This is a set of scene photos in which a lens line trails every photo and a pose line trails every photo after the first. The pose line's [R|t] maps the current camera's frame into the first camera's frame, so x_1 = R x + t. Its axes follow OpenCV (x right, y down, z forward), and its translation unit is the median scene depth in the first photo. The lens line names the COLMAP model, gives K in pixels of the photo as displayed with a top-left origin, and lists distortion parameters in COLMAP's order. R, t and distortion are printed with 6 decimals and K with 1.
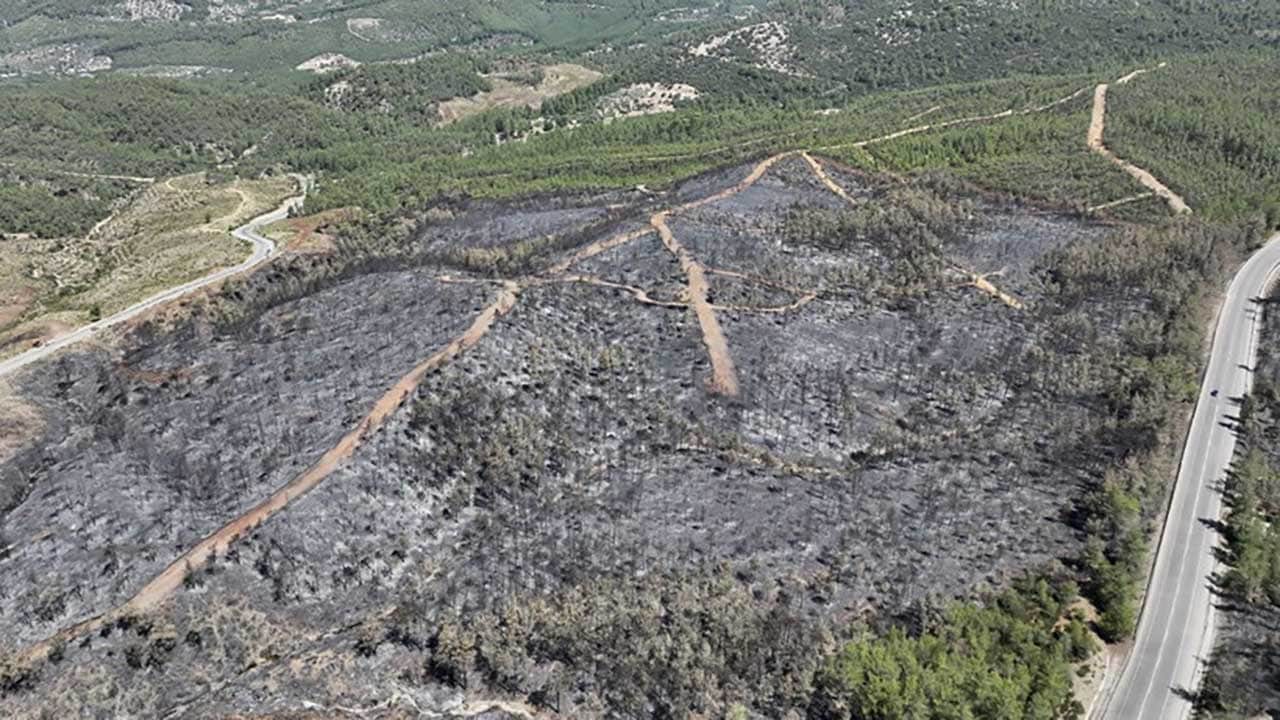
lens RADIAL K [[933.9, 0, 638.1], [0, 933.9, 330.3], [0, 0, 1]] dist [0.007420, 0.028230]
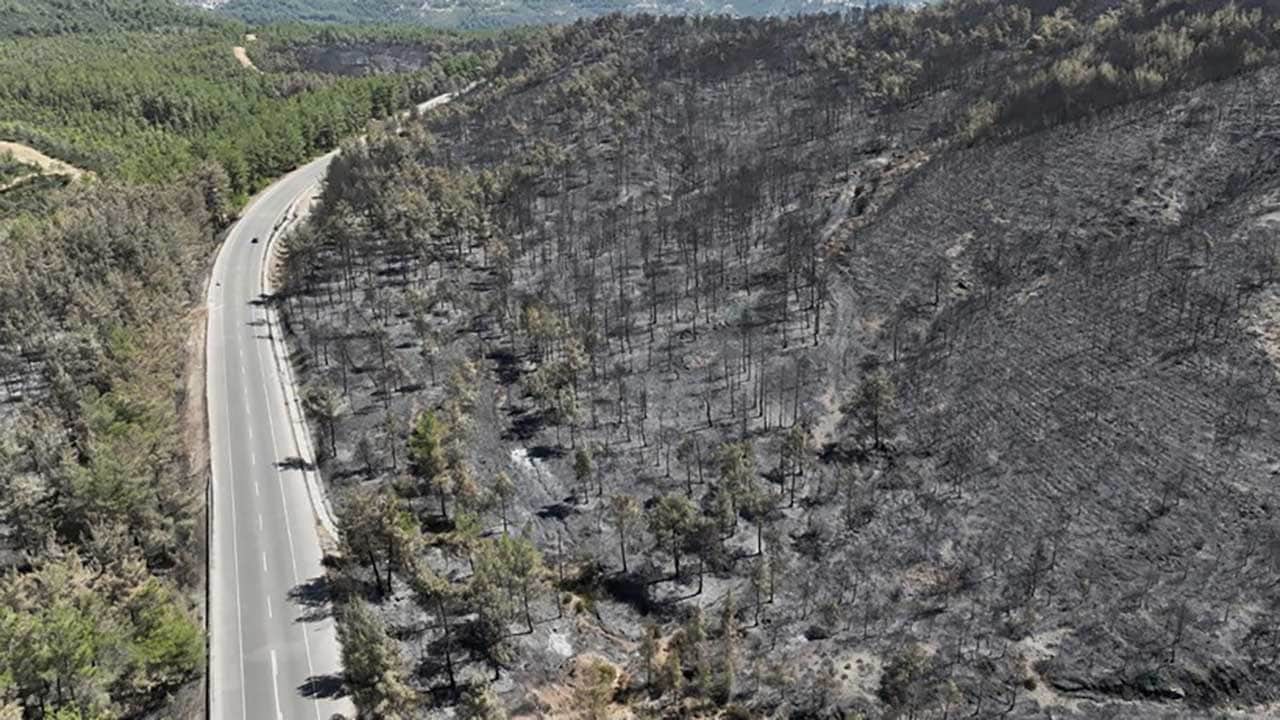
lens RADIAL K [[933.9, 0, 638.1], [0, 933.9, 330.3], [0, 0, 1]] dist [0.007420, 0.028230]
pose [[0.537210, -0.283689, 0.794308, 0.332654], [0.322234, 0.939333, 0.117550, -0.009848], [-0.779468, 0.192804, 0.596034, 0.502626]]
